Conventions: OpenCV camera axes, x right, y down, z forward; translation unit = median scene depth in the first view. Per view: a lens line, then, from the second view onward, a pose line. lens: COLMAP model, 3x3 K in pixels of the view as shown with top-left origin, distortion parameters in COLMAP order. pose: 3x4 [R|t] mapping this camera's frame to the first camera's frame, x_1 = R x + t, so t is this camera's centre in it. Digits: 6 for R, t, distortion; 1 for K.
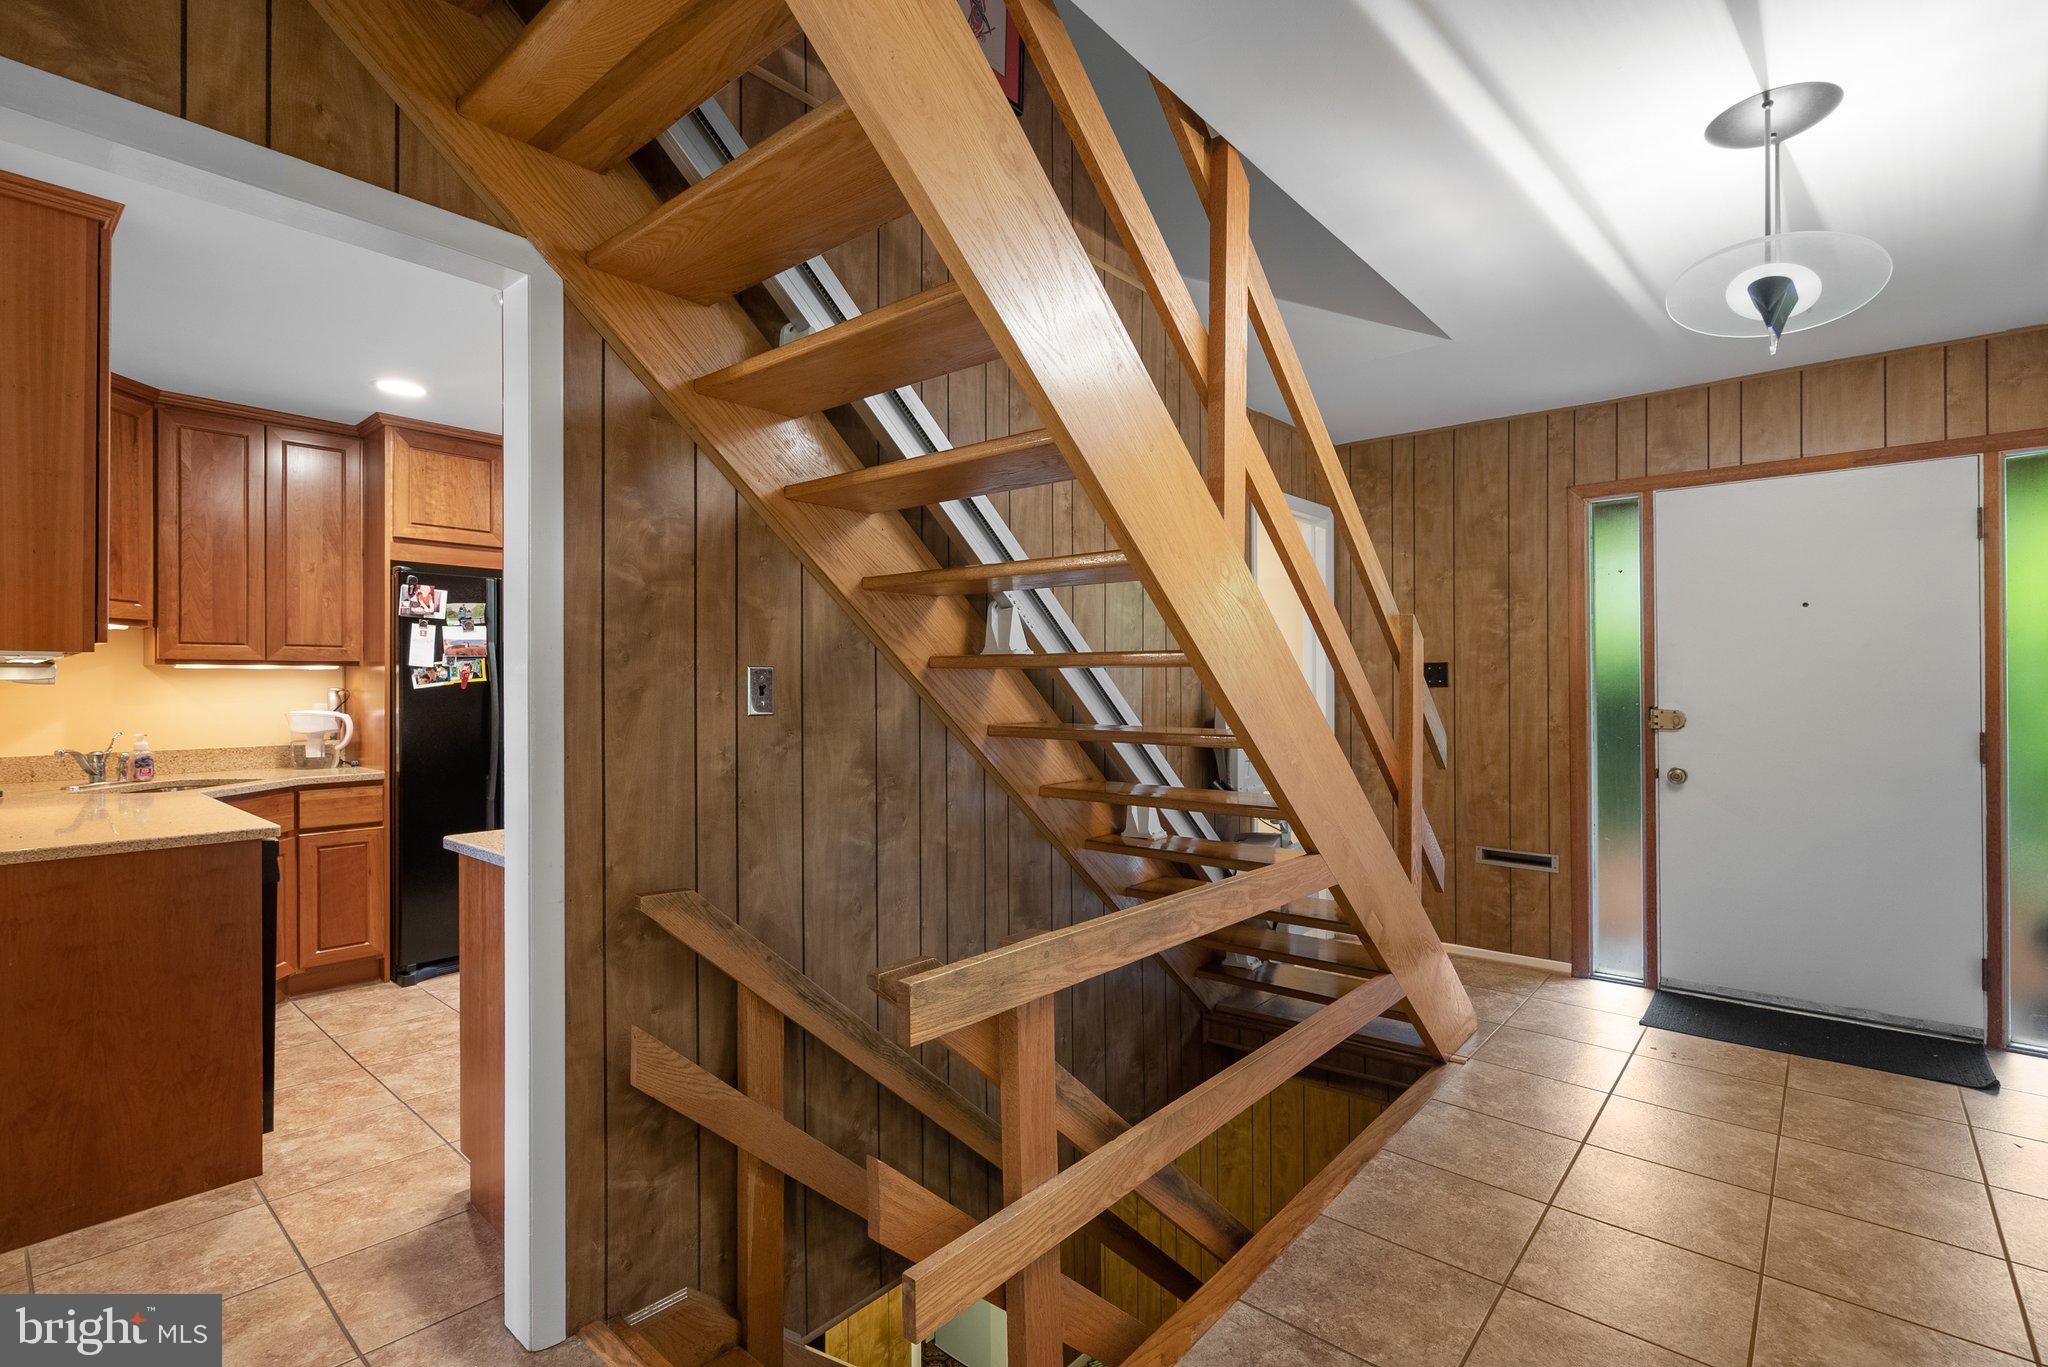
lens RADIAL K [[949.2, 0, 1024.0], [0, 949.2, 683.5], [0, 0, 1]] dist [-0.000167, -0.000036]
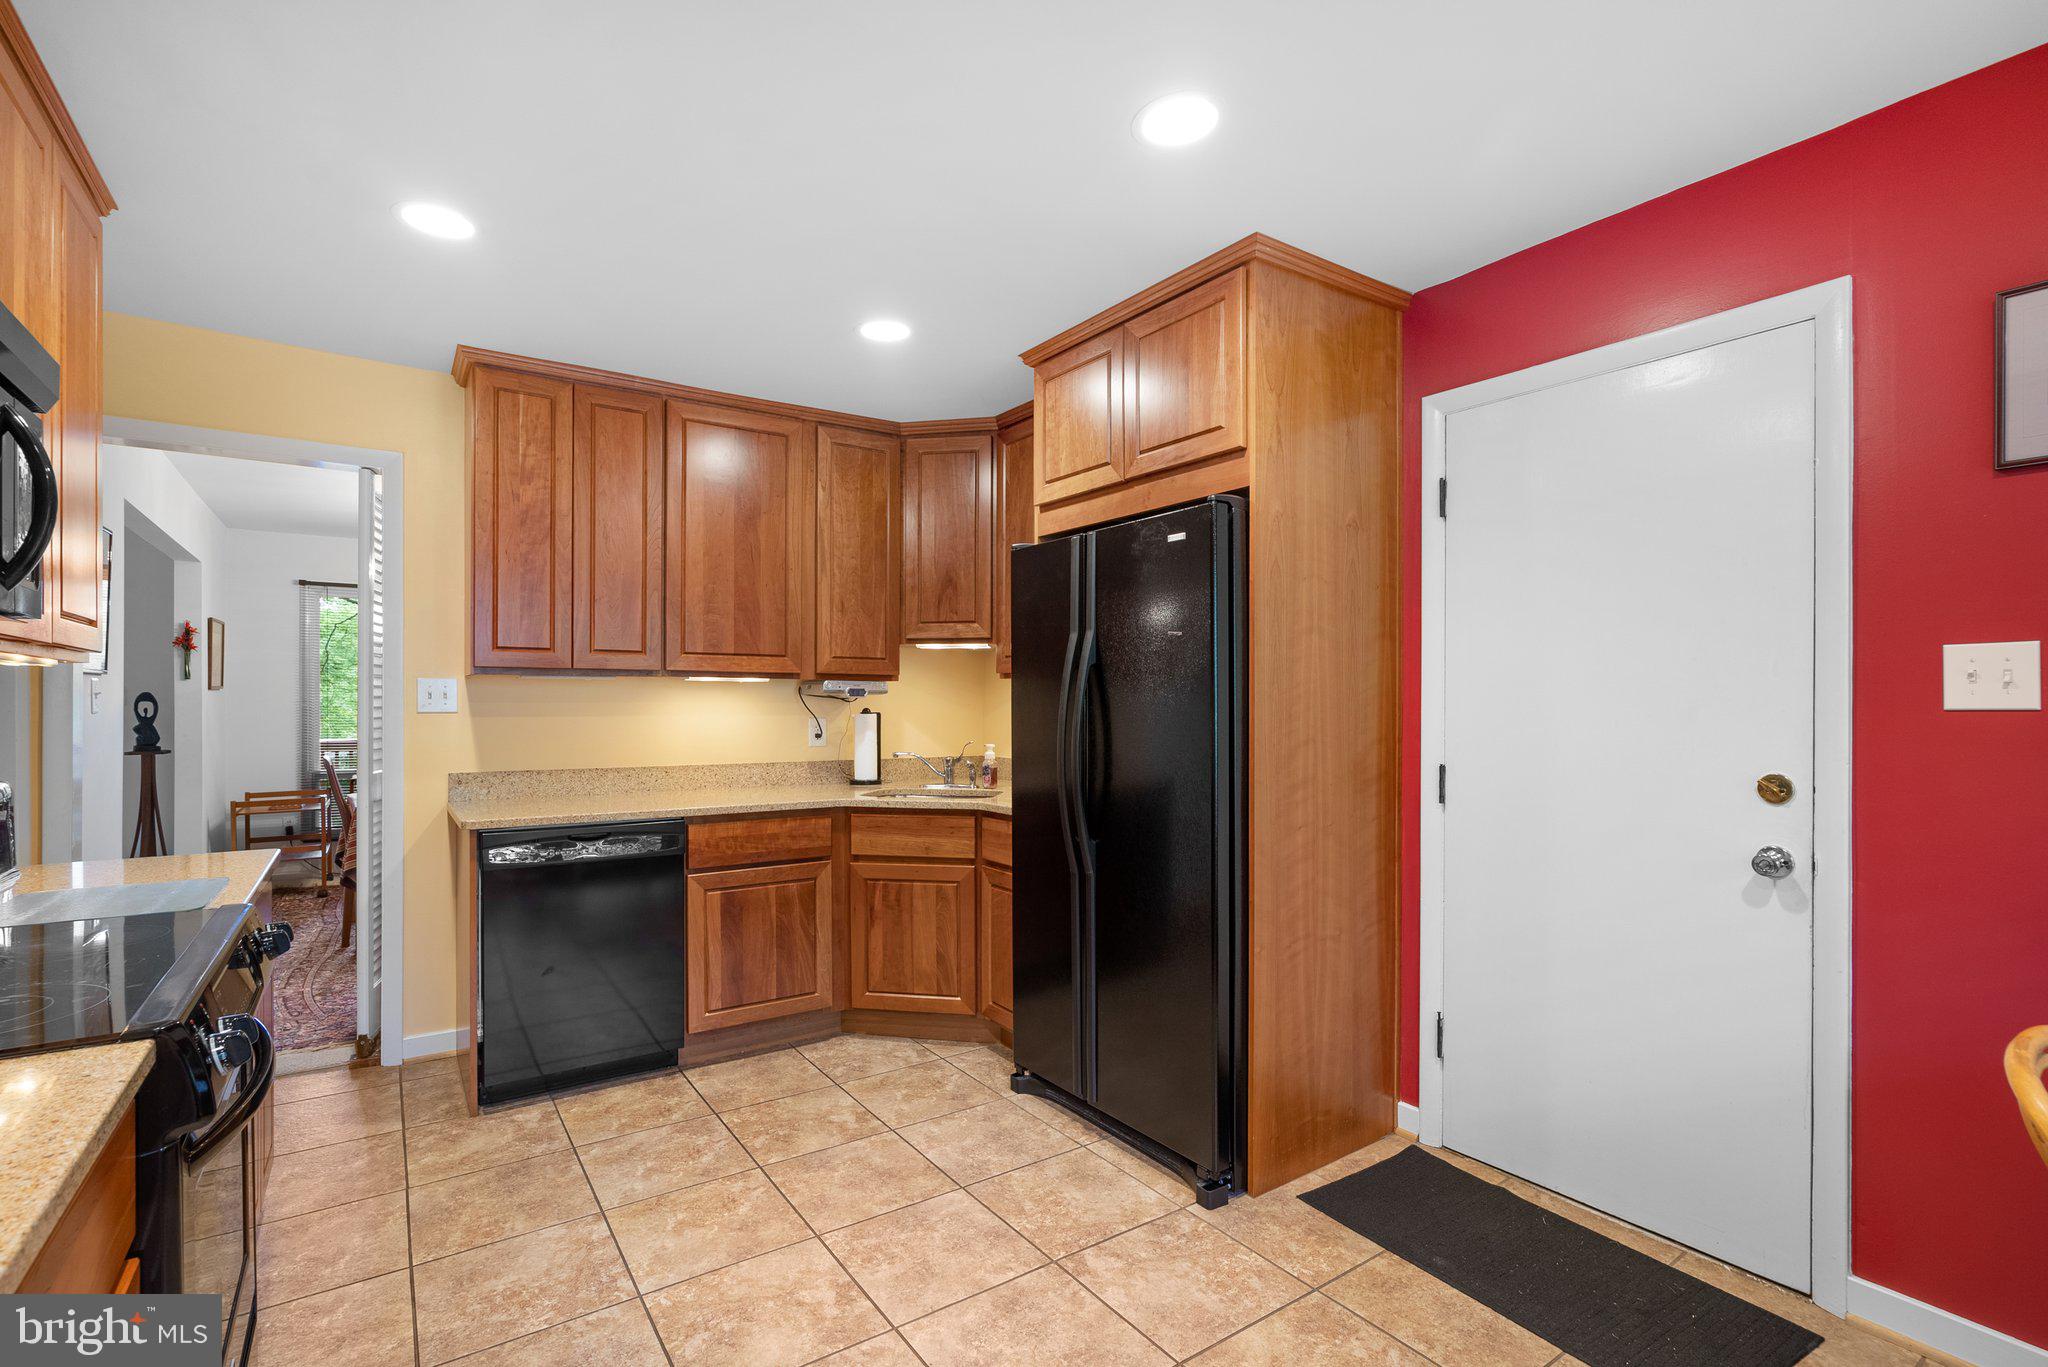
lens RADIAL K [[943.4, 0, 1017.0], [0, 943.4, 704.8], [0, 0, 1]] dist [-0.002812, 0.001609]
pose [[-0.253671, 0.005211, -0.967277, 0.082700], [-0.001578, 0.999982, 0.005801, 0.002942], [0.967289, 0.002998, -0.253658, 1.145554]]
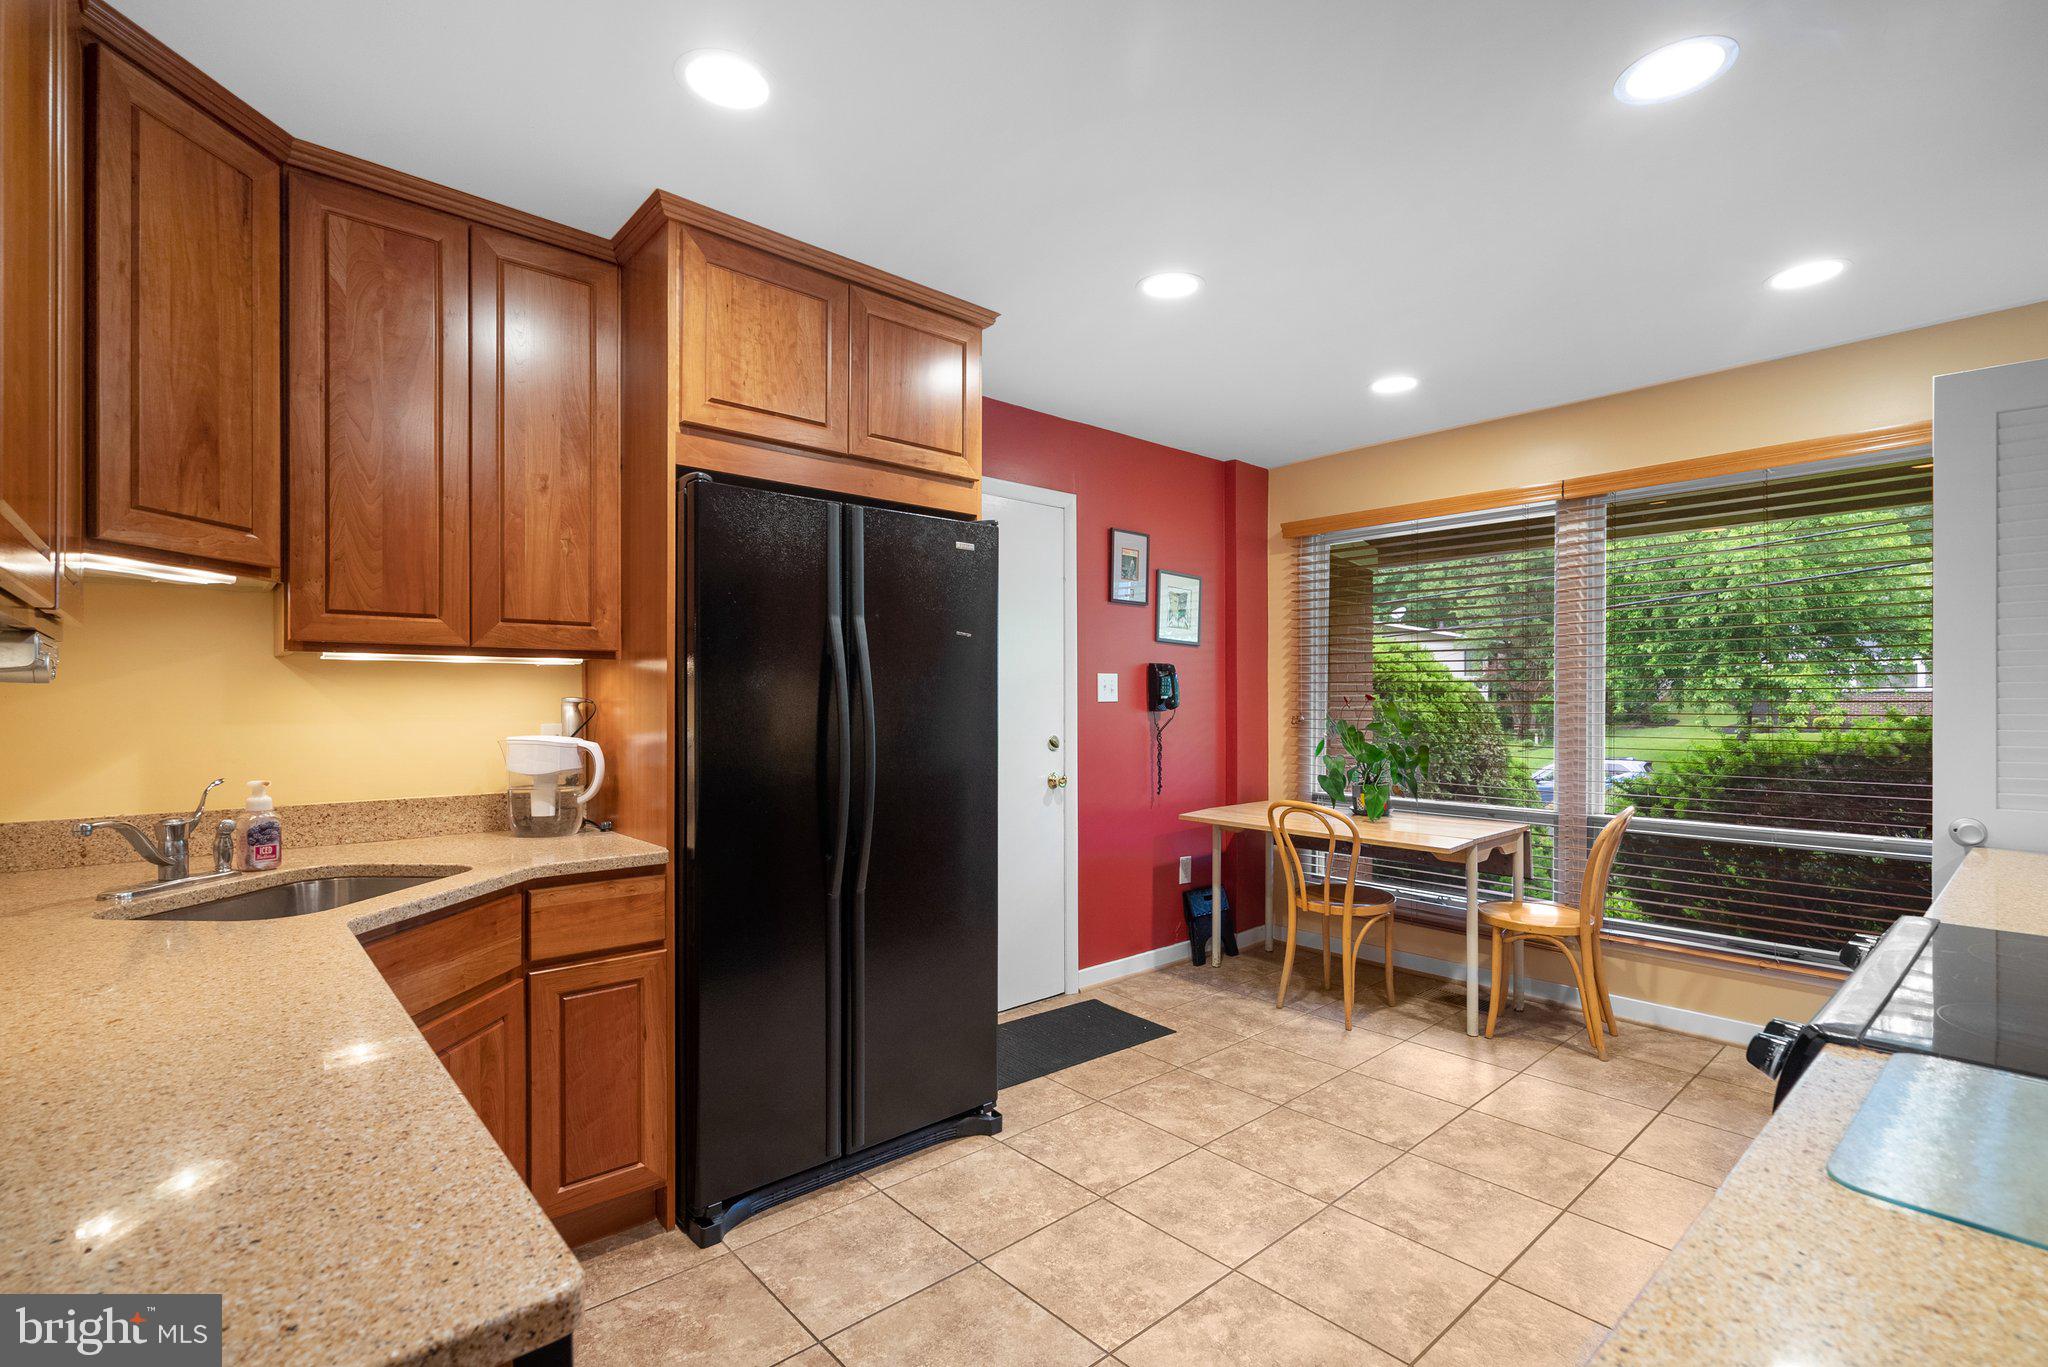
lens RADIAL K [[943.4, 0, 1017.0], [0, 943.4, 704.8], [0, 0, 1]] dist [-0.002812, 0.001609]
pose [[0.990921, 0.002039, -0.134432, -0.386065], [-0.001676, 0.999995, 0.002813, 0.007443], [0.134437, -0.002562, 0.990919, 0.469841]]
